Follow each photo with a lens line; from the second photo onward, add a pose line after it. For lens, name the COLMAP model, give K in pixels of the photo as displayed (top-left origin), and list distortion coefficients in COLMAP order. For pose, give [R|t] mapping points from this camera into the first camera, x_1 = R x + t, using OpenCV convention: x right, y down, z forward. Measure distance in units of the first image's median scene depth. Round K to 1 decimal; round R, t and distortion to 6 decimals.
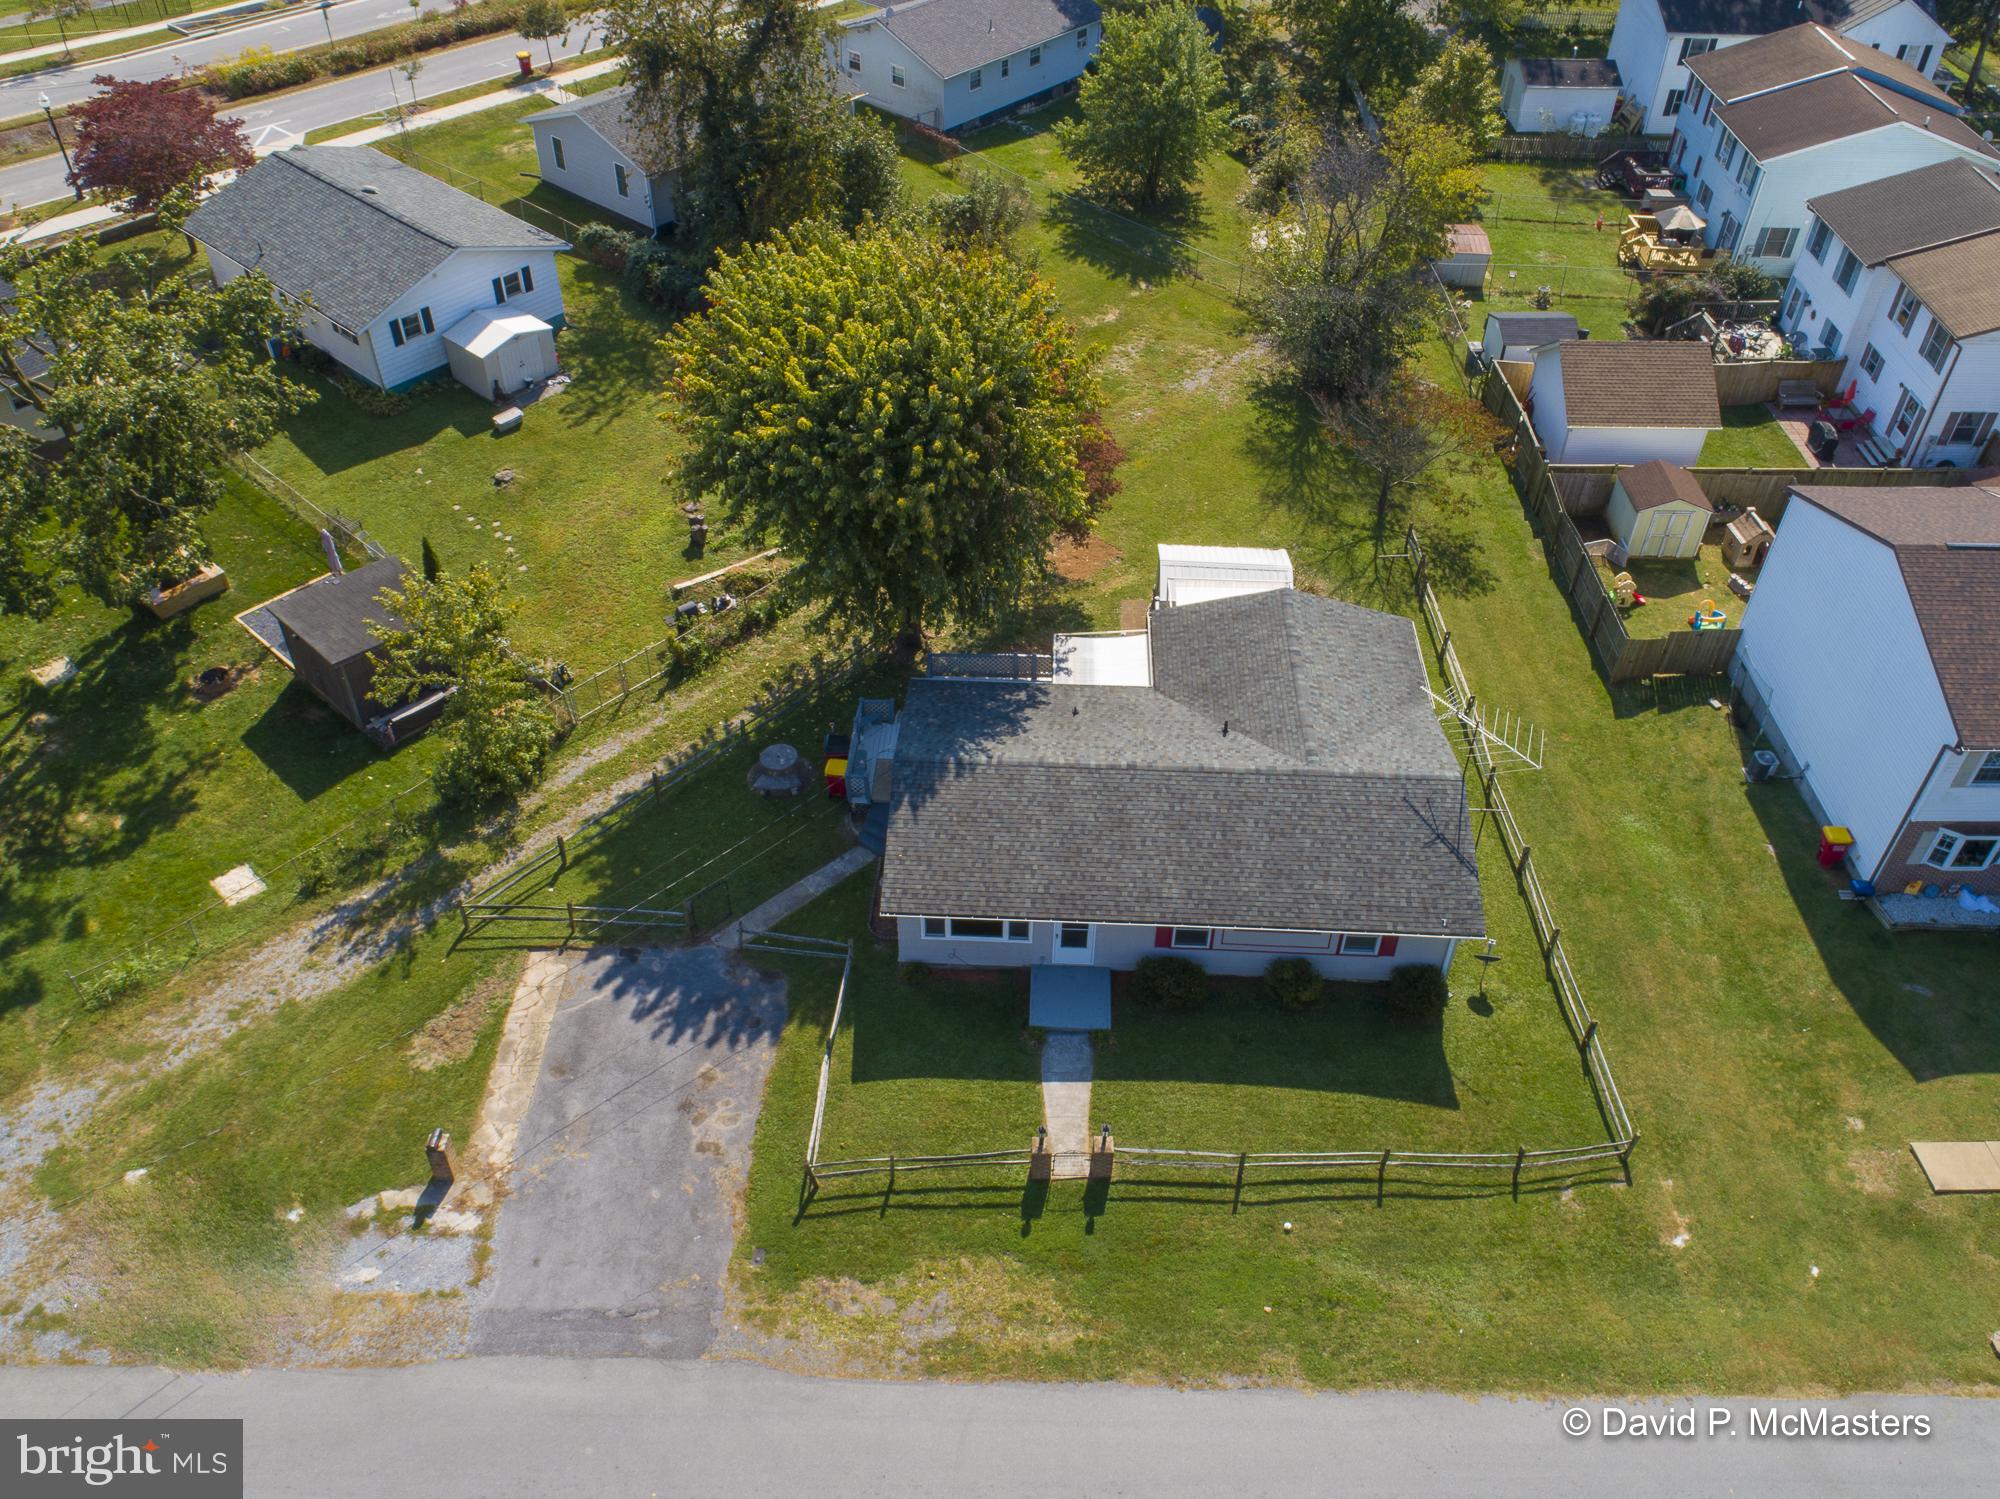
lens RADIAL K [[1573.3, 0, 996.2], [0, 1573.3, 749.5], [0, 0, 1]] dist [-0.026280, 0.010535]
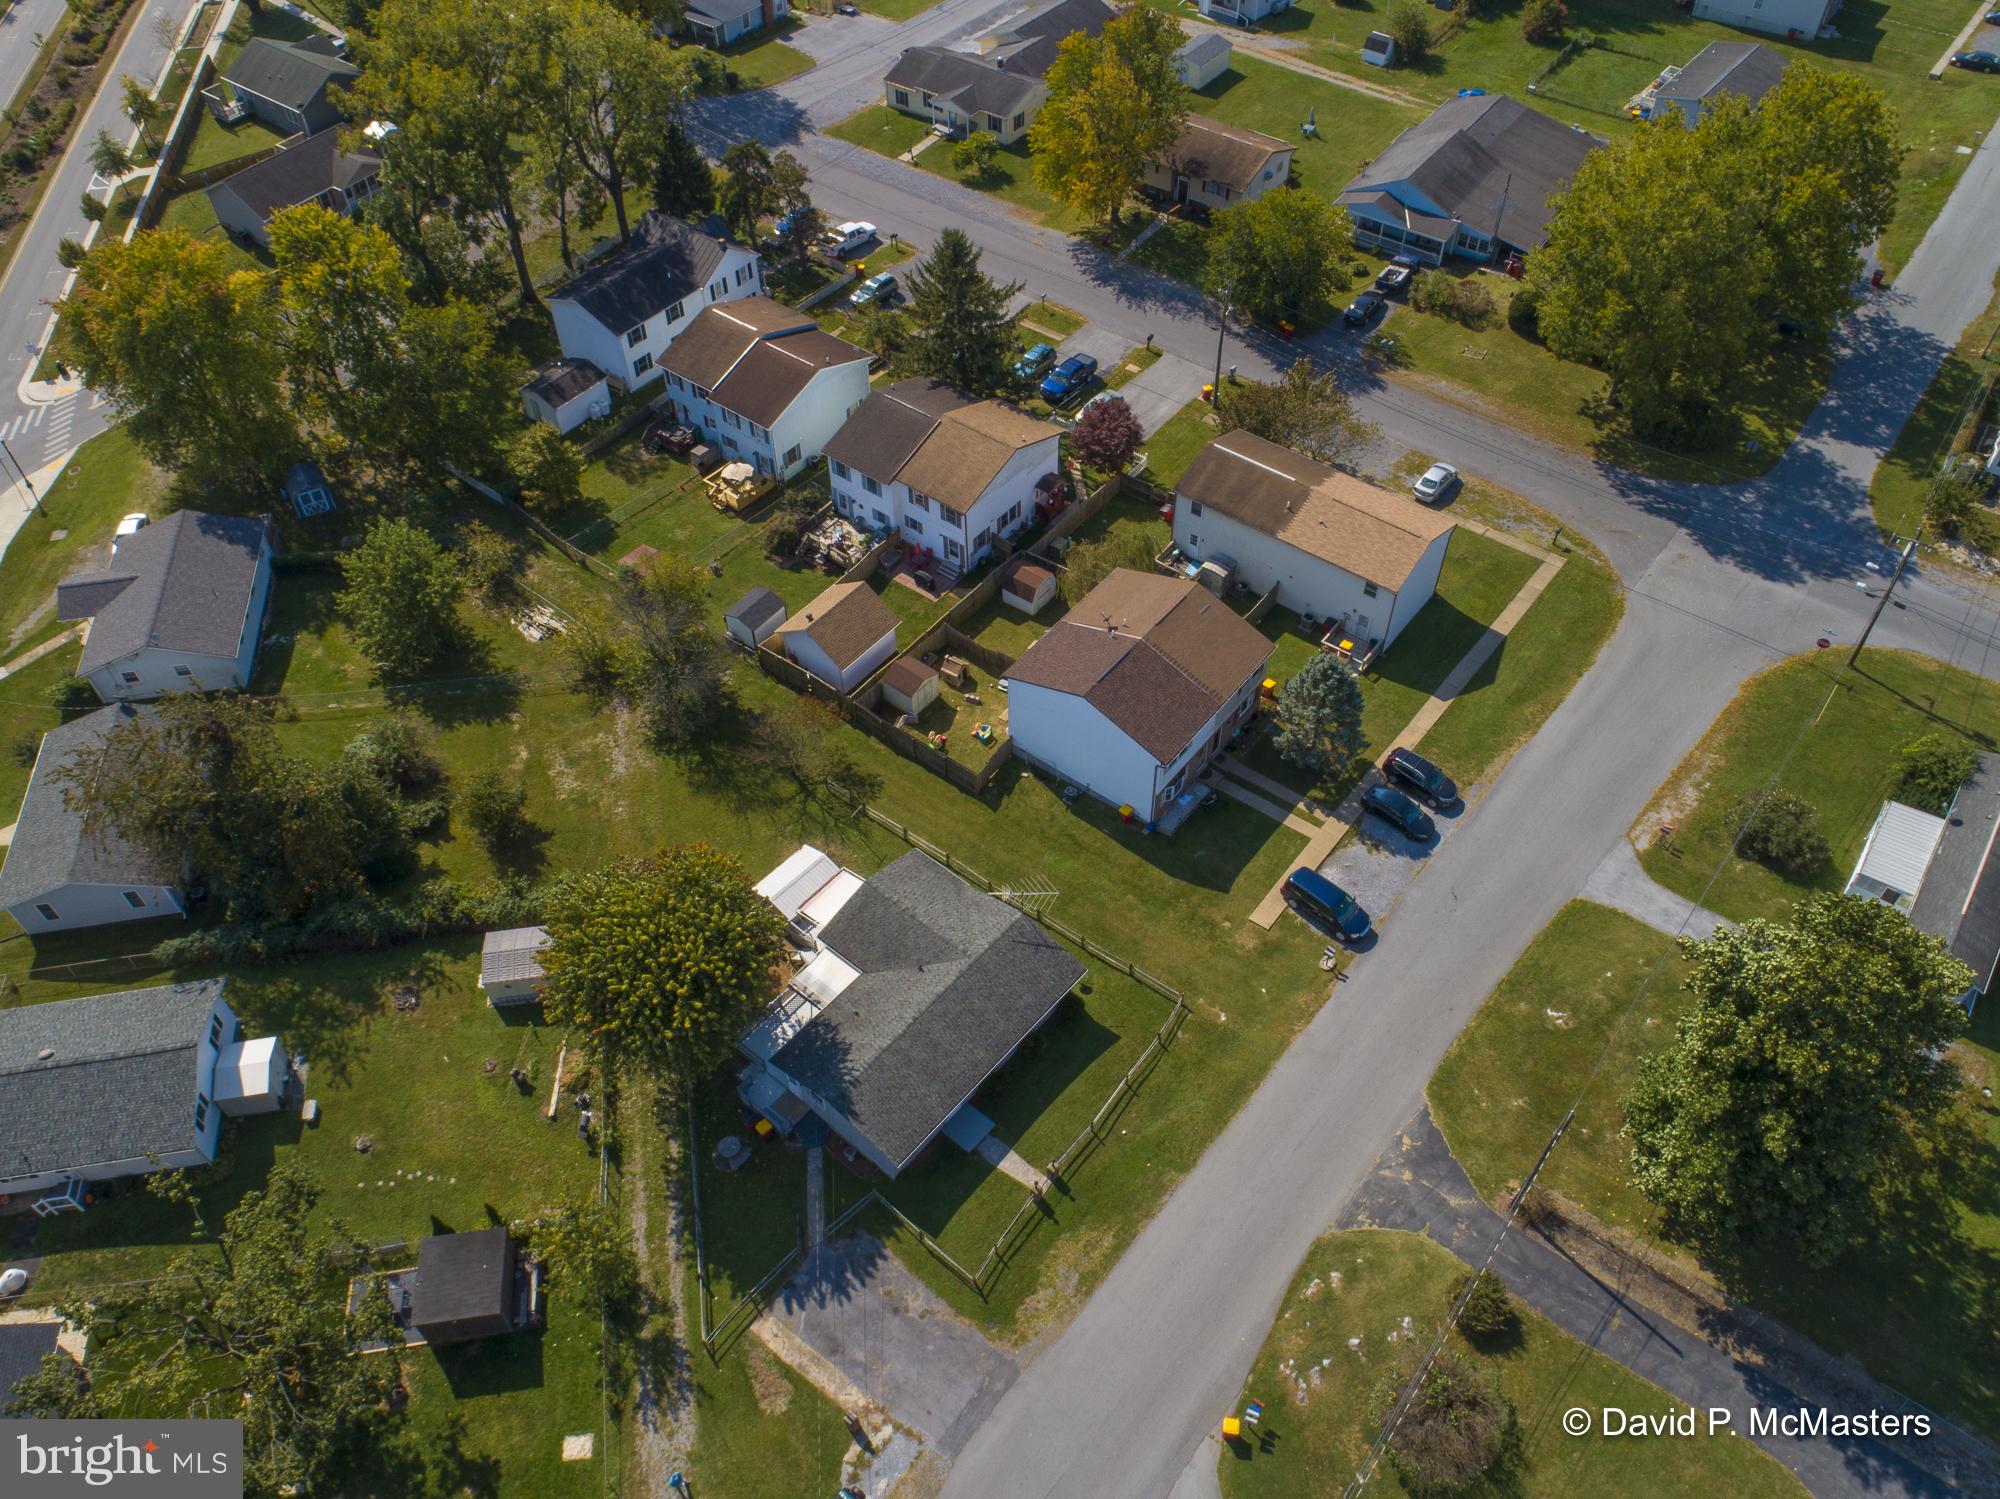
lens RADIAL K [[1503.9, 0, 996.3], [0, 1503.9, 746.2], [0, 0, 1]] dist [-0.027859, 0.012383]
pose [[0.617694, -0.600059, 0.508314, -0.608396], [0.543112, 0.792965, 0.276108, -0.732456], [-0.568756, 0.105521, 0.815709, -0.631847]]
